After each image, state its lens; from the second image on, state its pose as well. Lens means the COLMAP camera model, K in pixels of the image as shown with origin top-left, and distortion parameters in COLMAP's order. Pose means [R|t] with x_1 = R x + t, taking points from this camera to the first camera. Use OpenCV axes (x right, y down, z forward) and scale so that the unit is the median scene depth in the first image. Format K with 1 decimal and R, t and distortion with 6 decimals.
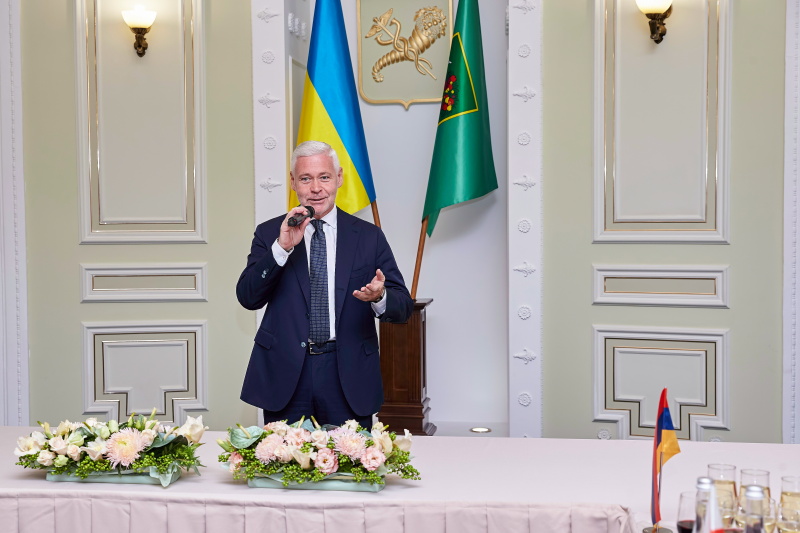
lens RADIAL K [[1227.4, 0, 359.6], [0, 1227.4, 257.7], [0, 0, 1]] dist [0.069619, 0.076421]
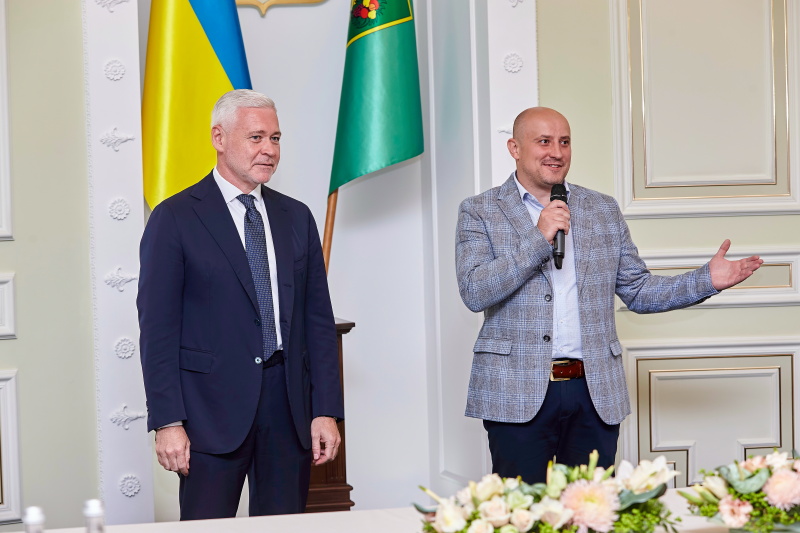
lens RADIAL K [[2242.6, 0, 400.0], [0, 2242.6, 266.5], [0, 0, 1]] dist [-0.076228, -0.177759]
pose [[0.907739, -0.037850, 0.417824, -0.803301], [0.039515, 0.999208, 0.004669, 0.006844], [-0.417670, 0.012272, 0.908516, -0.112988]]
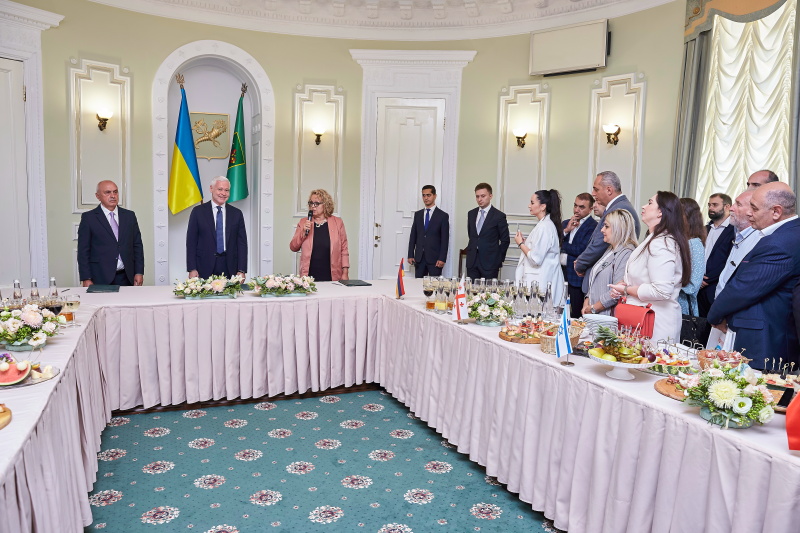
lens RADIAL K [[555.9, 0, 395.8], [0, 555.9, 267.9], [0, 0, 1]] dist [-0.068396, 0.006478]
pose [[0.842308, -0.027590, 0.538291, -0.518232], [-0.013157, 0.997339, 0.071706, 0.016611], [-0.538837, -0.067481, 0.839703, -0.273409]]
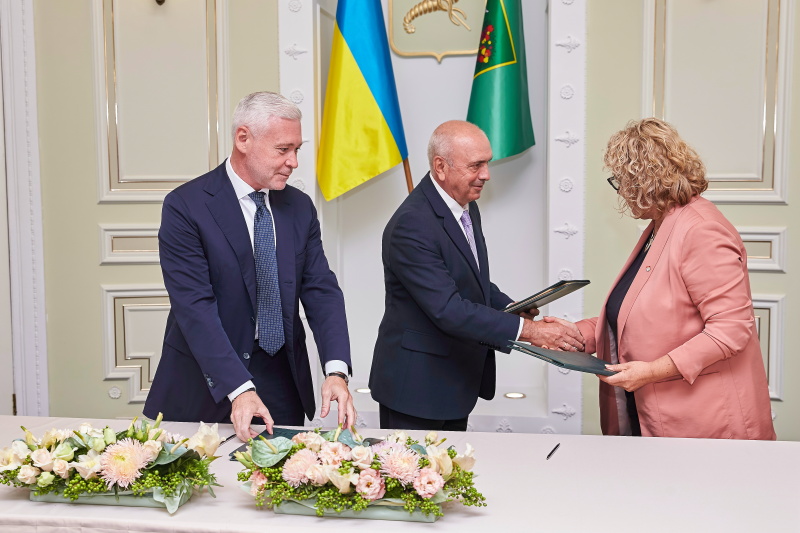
lens RADIAL K [[1117.1, 0, 371.1], [0, 1117.1, 263.4], [0, 0, 1]] dist [0.028747, 0.072274]
pose [[0.999986, 0.001022, -0.005216, -0.021837], [-0.000762, 0.998774, 0.049505, -0.015207], [0.005260, -0.049501, 0.998760, 0.260816]]
